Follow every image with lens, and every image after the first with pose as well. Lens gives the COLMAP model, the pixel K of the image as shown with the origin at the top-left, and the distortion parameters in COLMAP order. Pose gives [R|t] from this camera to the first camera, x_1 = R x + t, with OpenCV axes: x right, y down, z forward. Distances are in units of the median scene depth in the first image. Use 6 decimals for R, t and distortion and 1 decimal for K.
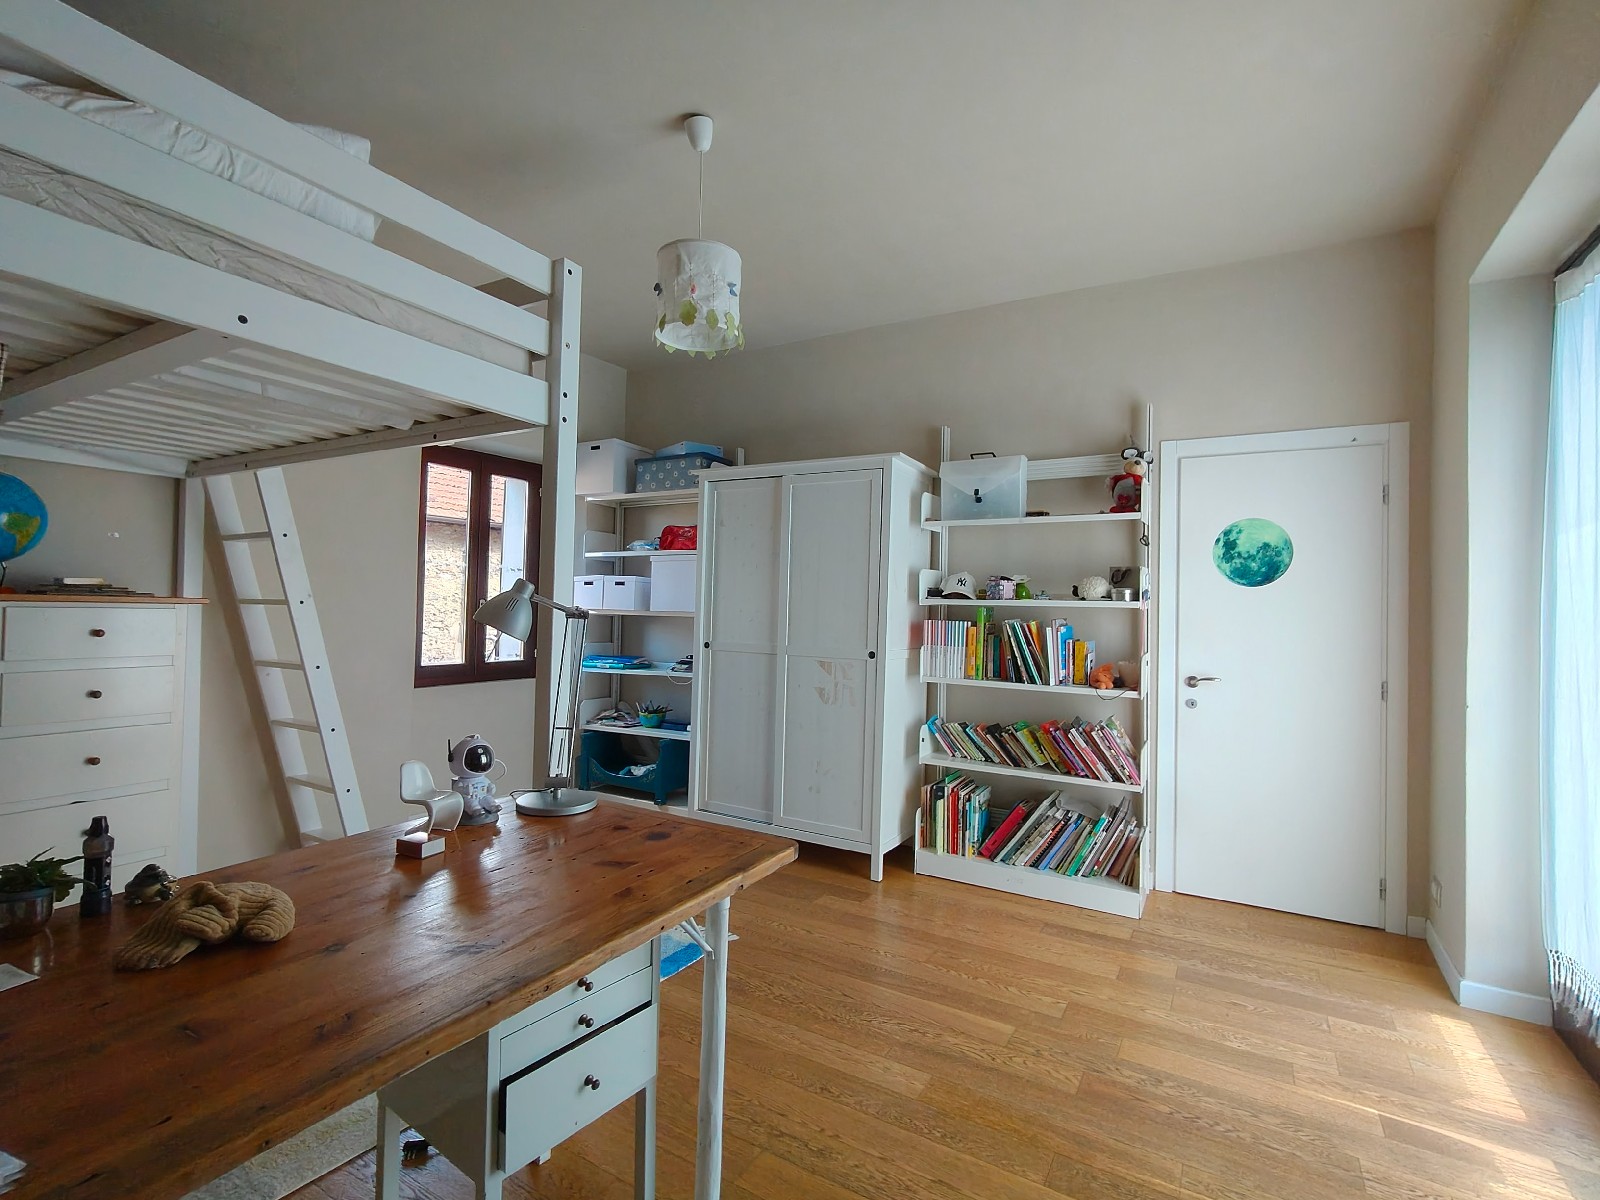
lens RADIAL K [[747.1, 0, 797.9], [0, 747.1, 591.1], [0, 0, 1]] dist [-0.000640, -0.000857]
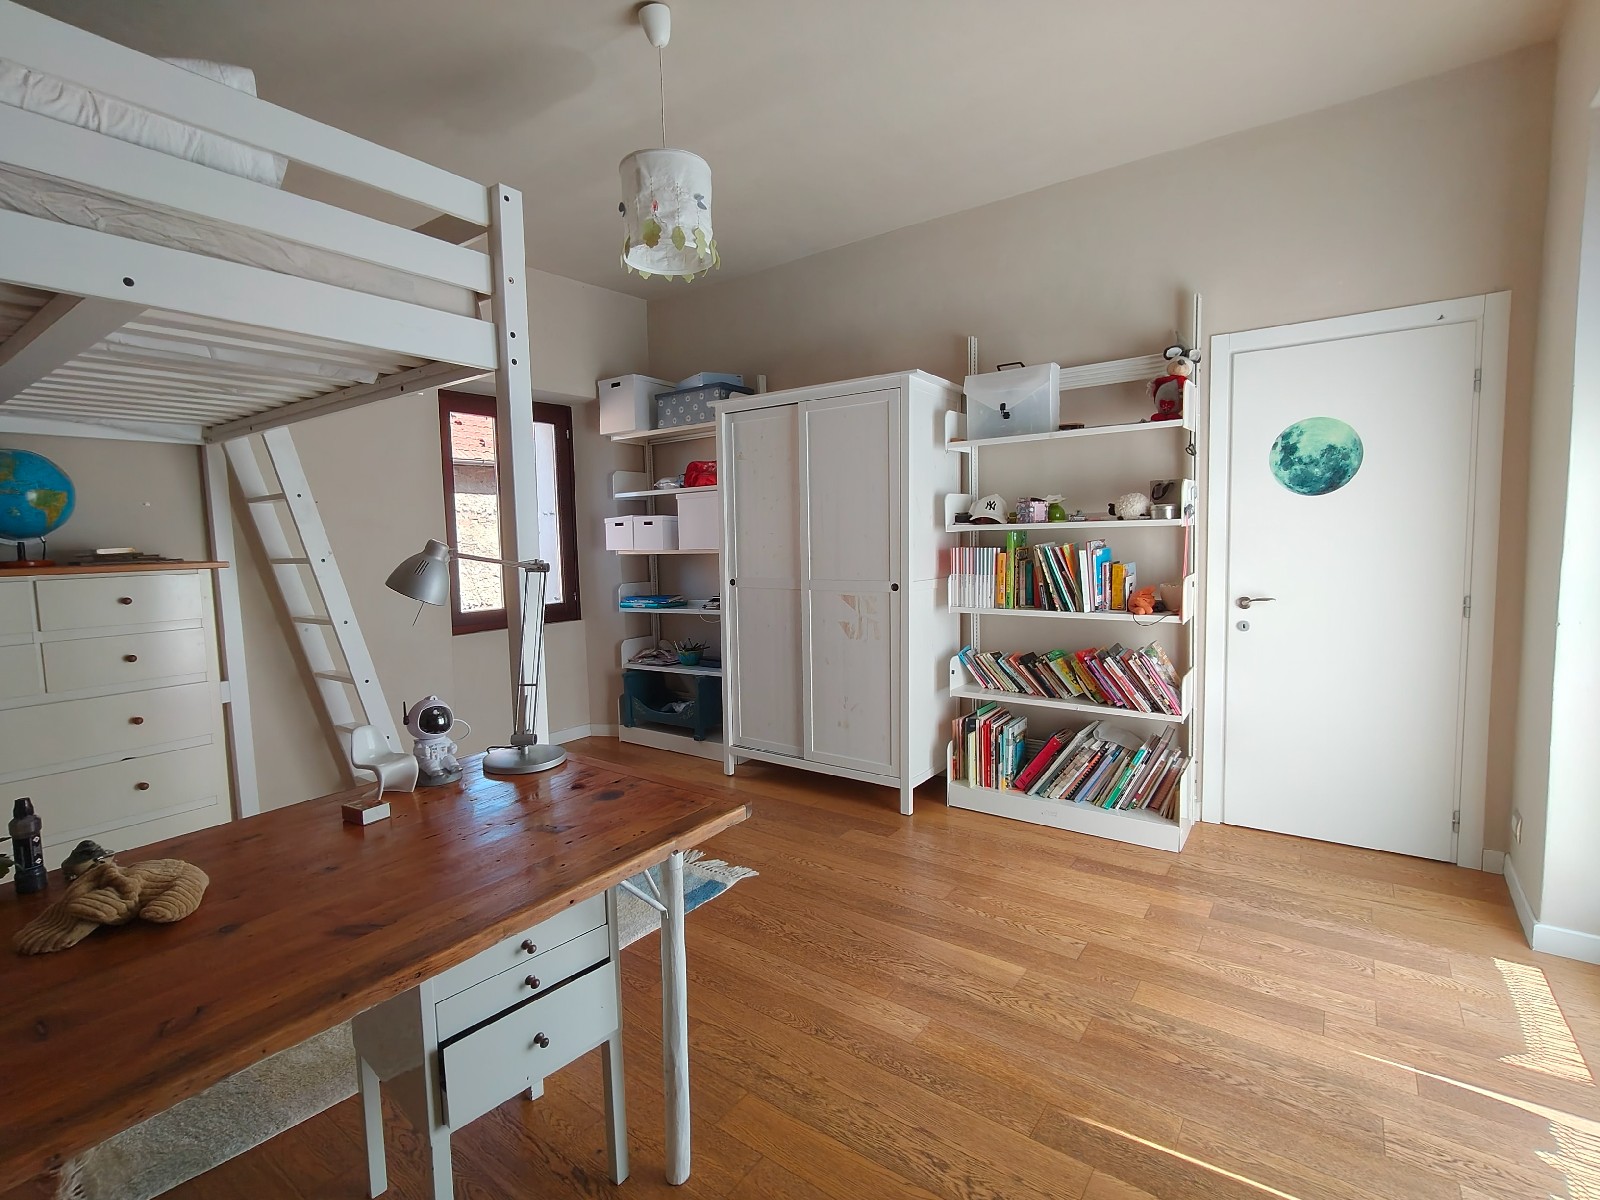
lens RADIAL K [[747.1, 0, 797.9], [0, 747.1, 591.1], [0, 0, 1]] dist [-0.000640, -0.000857]
pose [[0.994102, -0.039814, -0.100872, 0.094999], [0.049611, 0.994091, 0.096548, -0.010668], [0.096432, -0.100983, 0.990204, 0.049775]]
